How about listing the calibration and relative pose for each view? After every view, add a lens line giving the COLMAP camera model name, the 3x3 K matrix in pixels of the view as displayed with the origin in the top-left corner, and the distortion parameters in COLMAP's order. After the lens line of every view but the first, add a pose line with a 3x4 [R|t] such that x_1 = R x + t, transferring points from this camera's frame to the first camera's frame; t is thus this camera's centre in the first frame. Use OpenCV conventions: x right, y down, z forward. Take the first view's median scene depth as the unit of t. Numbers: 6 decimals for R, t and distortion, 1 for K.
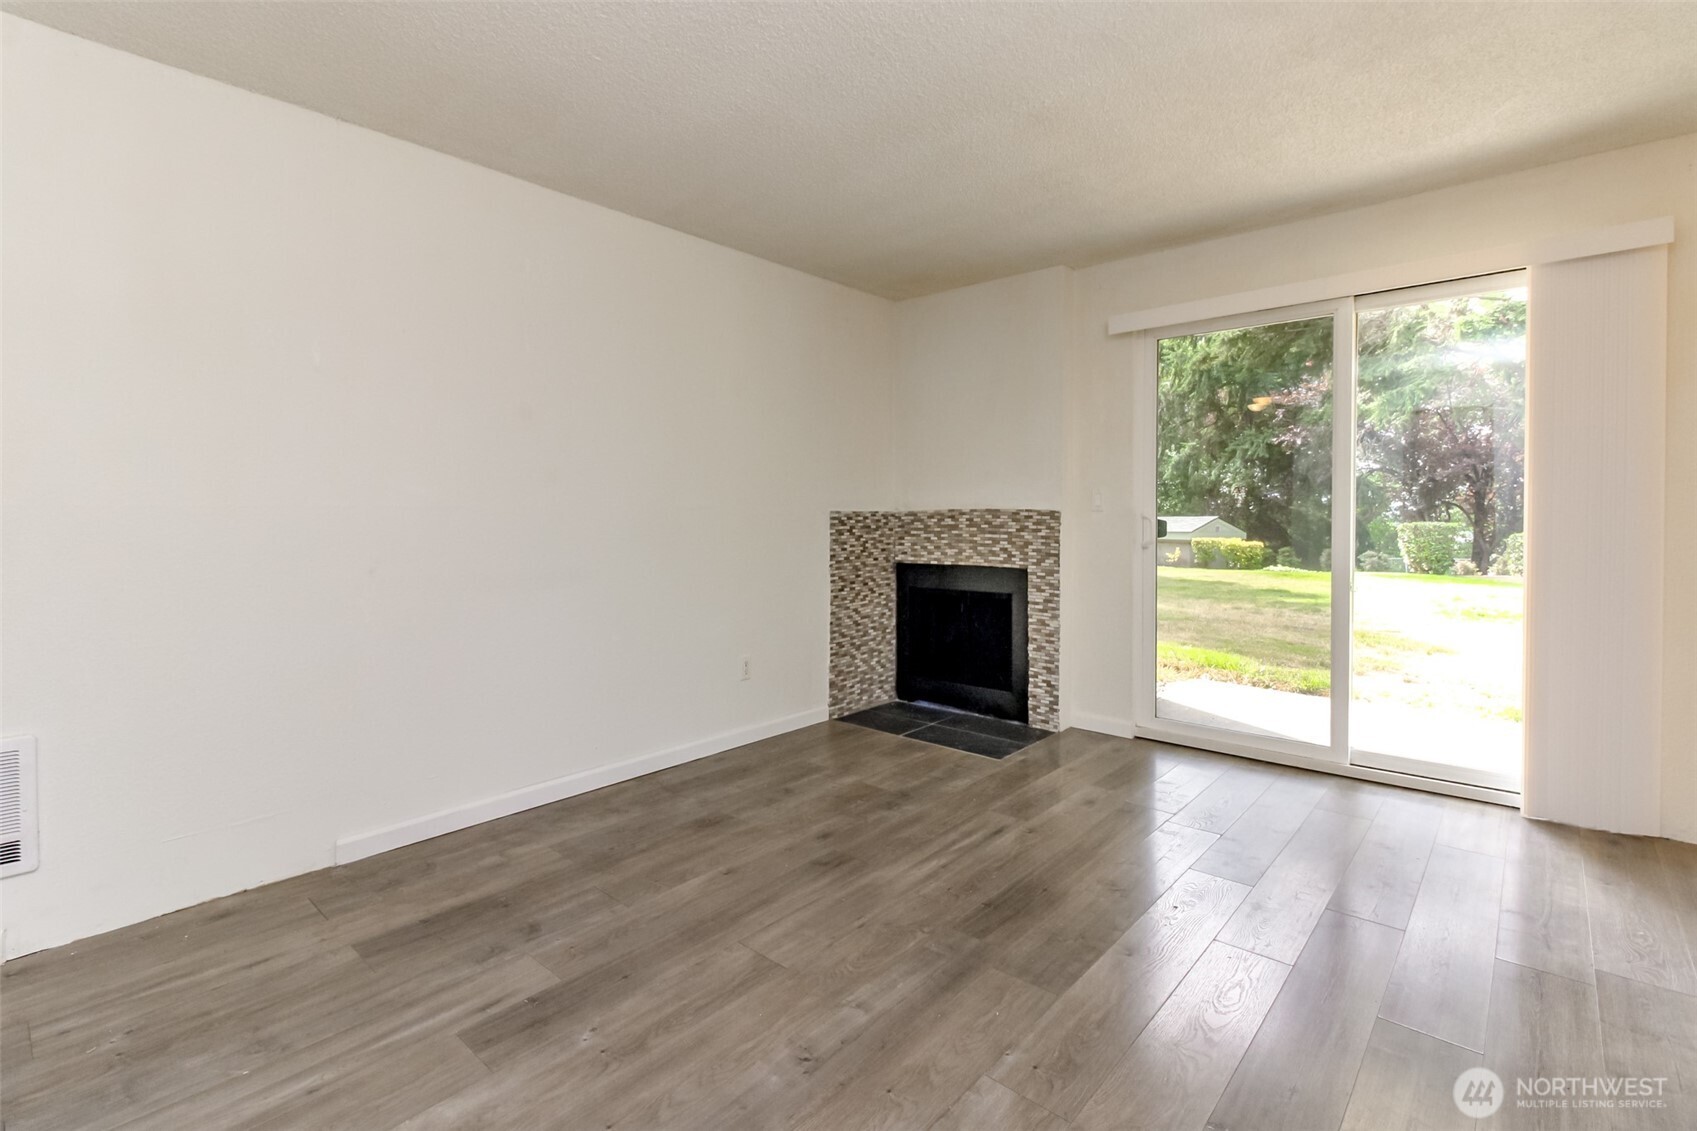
lens RADIAL K [[779.0, 0, 829.0], [0, 779.0, 532.2], [0, 0, 1]] dist [-0.001252, -0.000749]
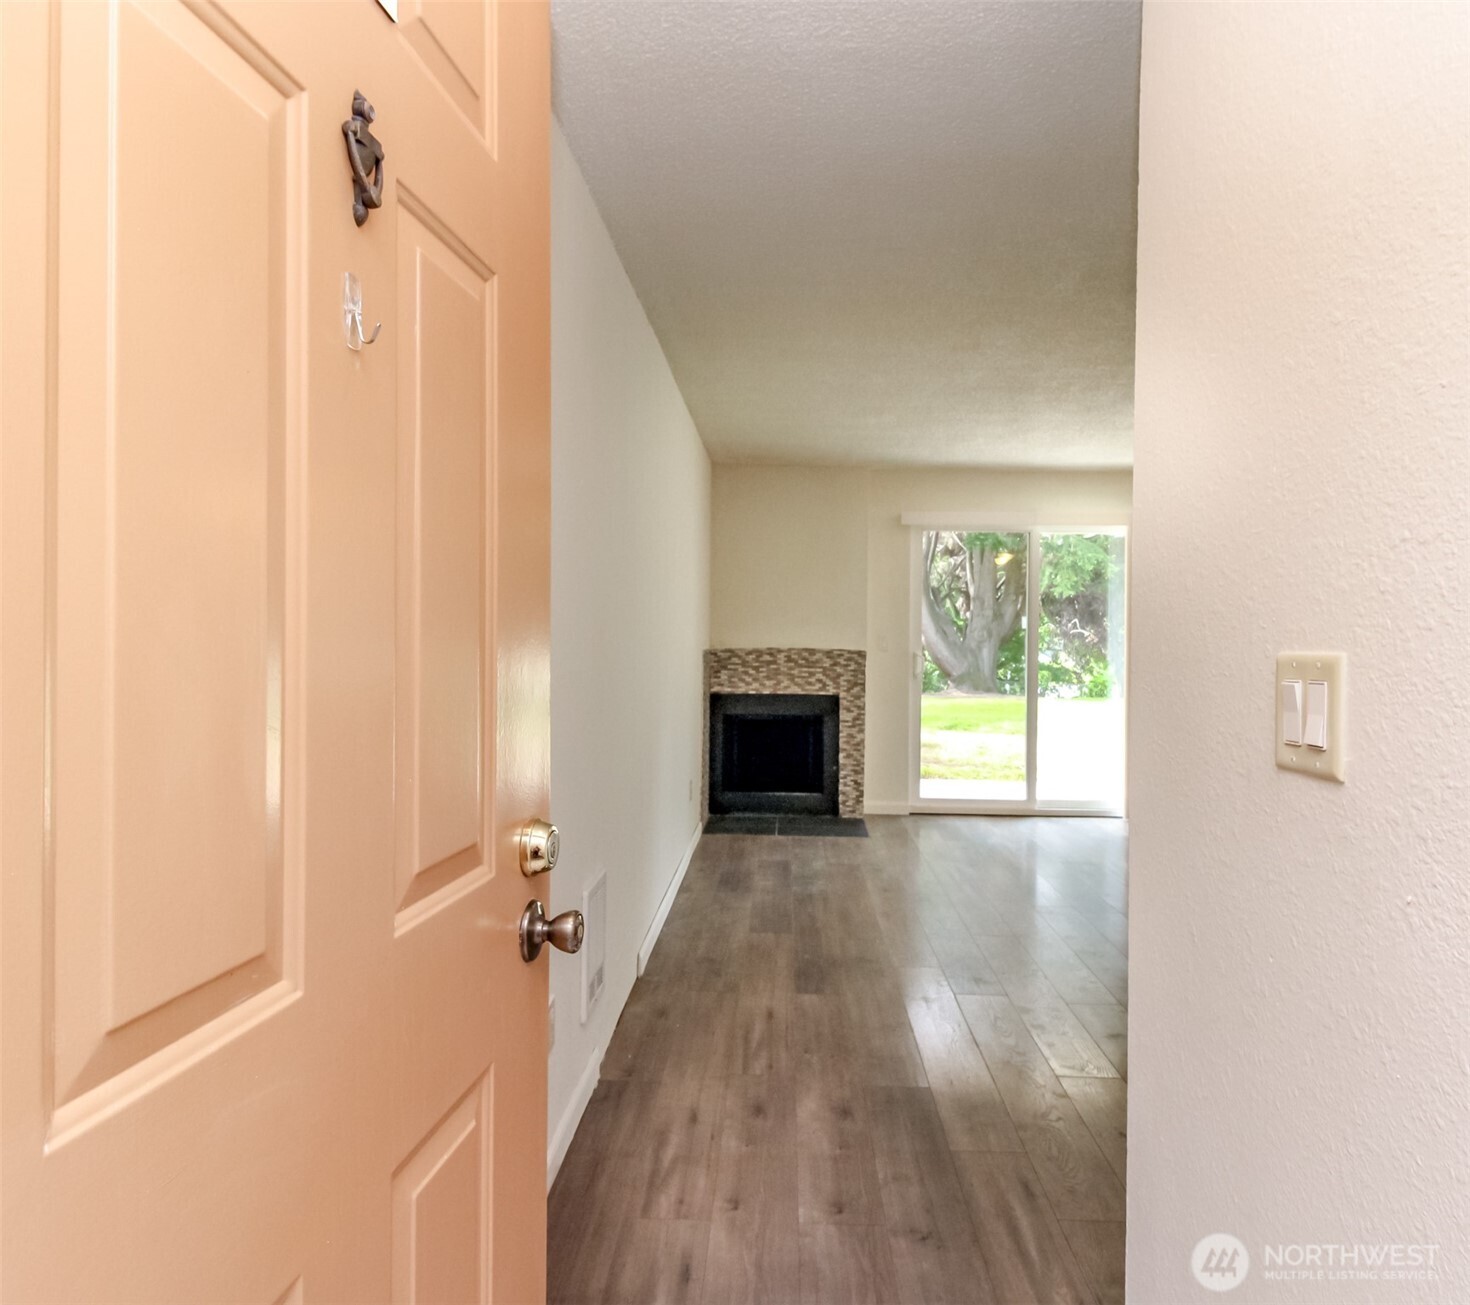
lens RADIAL K [[918.9, 0, 736.9], [0, 918.9, 646.1], [0, 0, 1]] dist [0.005431, 0.000104]
pose [[0.781583, 0.000548, 0.623801, -0.846580], [0.000549, 0.999999, -0.001567, -0.032661], [-0.623801, 0.001567, 0.781582, -0.087037]]
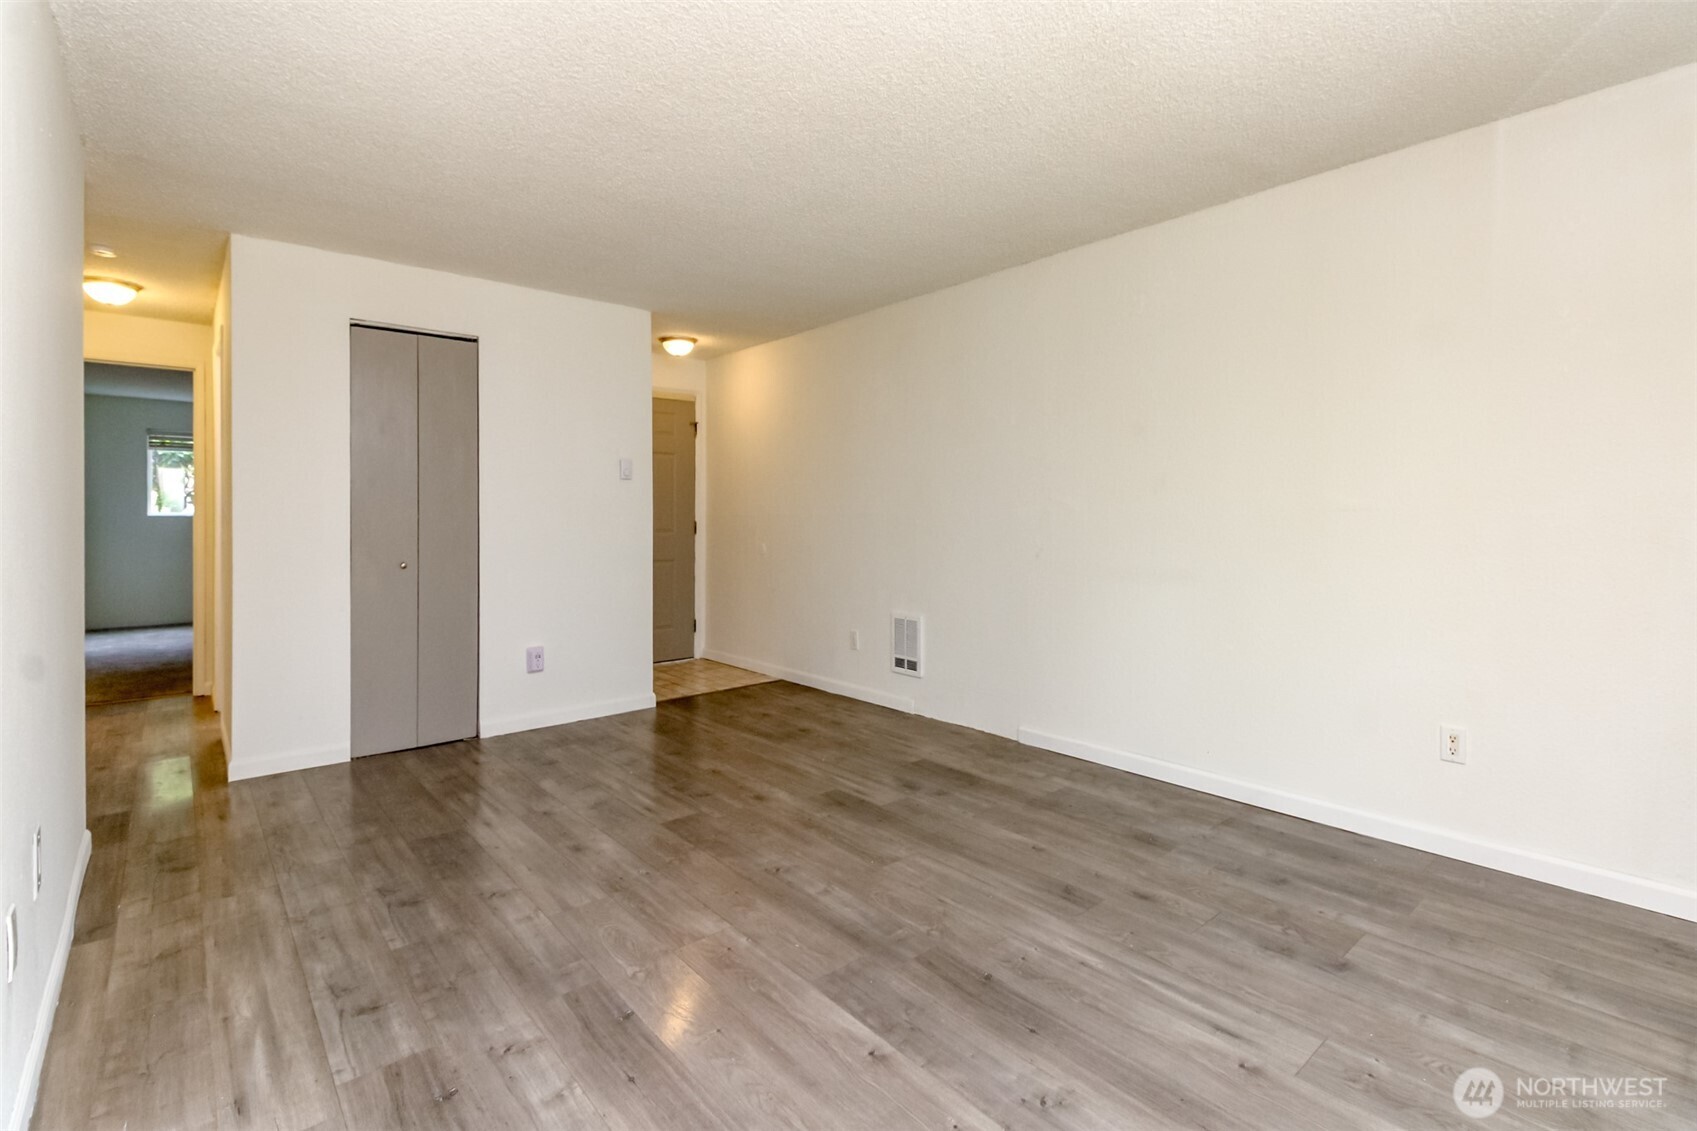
lens RADIAL K [[779.0, 0, 851.8], [0, 779.0, 519.0], [0, 0, 1]] dist [-0.001252, -0.000749]
pose [[-0.116058, 0.010189, -0.993190, 0.592794], [-0.024605, 0.999611, 0.013130, -0.019240], [0.992938, 0.025961, -0.115762, 0.519993]]
